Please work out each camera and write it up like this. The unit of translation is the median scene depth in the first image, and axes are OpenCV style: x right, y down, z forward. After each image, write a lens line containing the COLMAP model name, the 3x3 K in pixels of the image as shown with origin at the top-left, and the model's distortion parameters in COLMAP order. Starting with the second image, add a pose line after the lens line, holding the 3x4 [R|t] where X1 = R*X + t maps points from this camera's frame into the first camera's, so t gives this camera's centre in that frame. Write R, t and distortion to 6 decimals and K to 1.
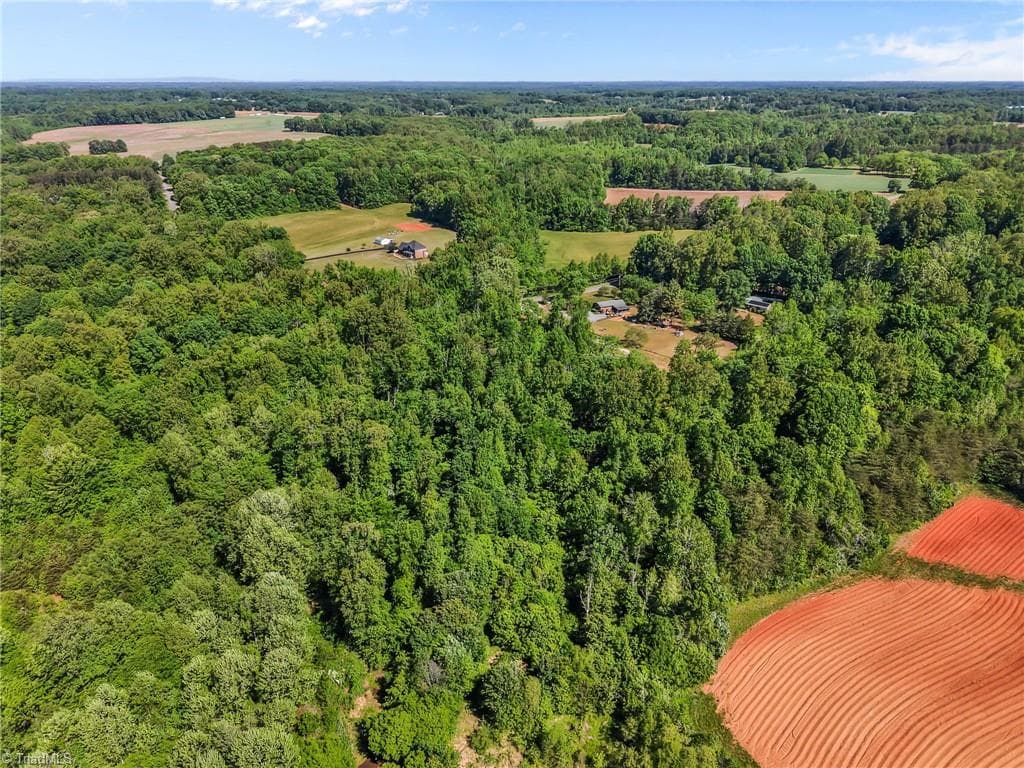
lens RADIAL K [[704.6, 0, 511.8], [0, 704.6, 384.8], [0, 0, 1]] dist [0.033237, -0.024705]
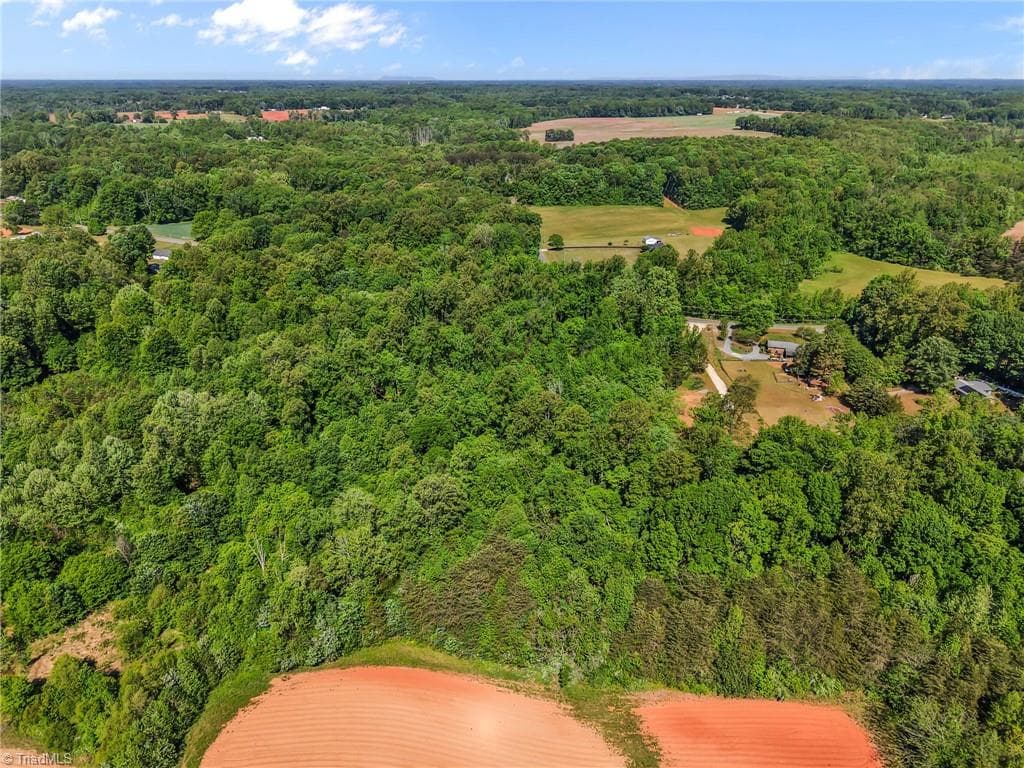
lens RADIAL K [[704.6, 0, 507.3], [0, 704.6, 378.6], [0, 0, 1]] dist [0.033237, -0.024705]
pose [[0.753814, 0.259678, -0.603600, 0.177619], [-0.262217, 0.961166, 0.086036, -0.027807], [0.602501, 0.093419, 0.792632, 0.061431]]
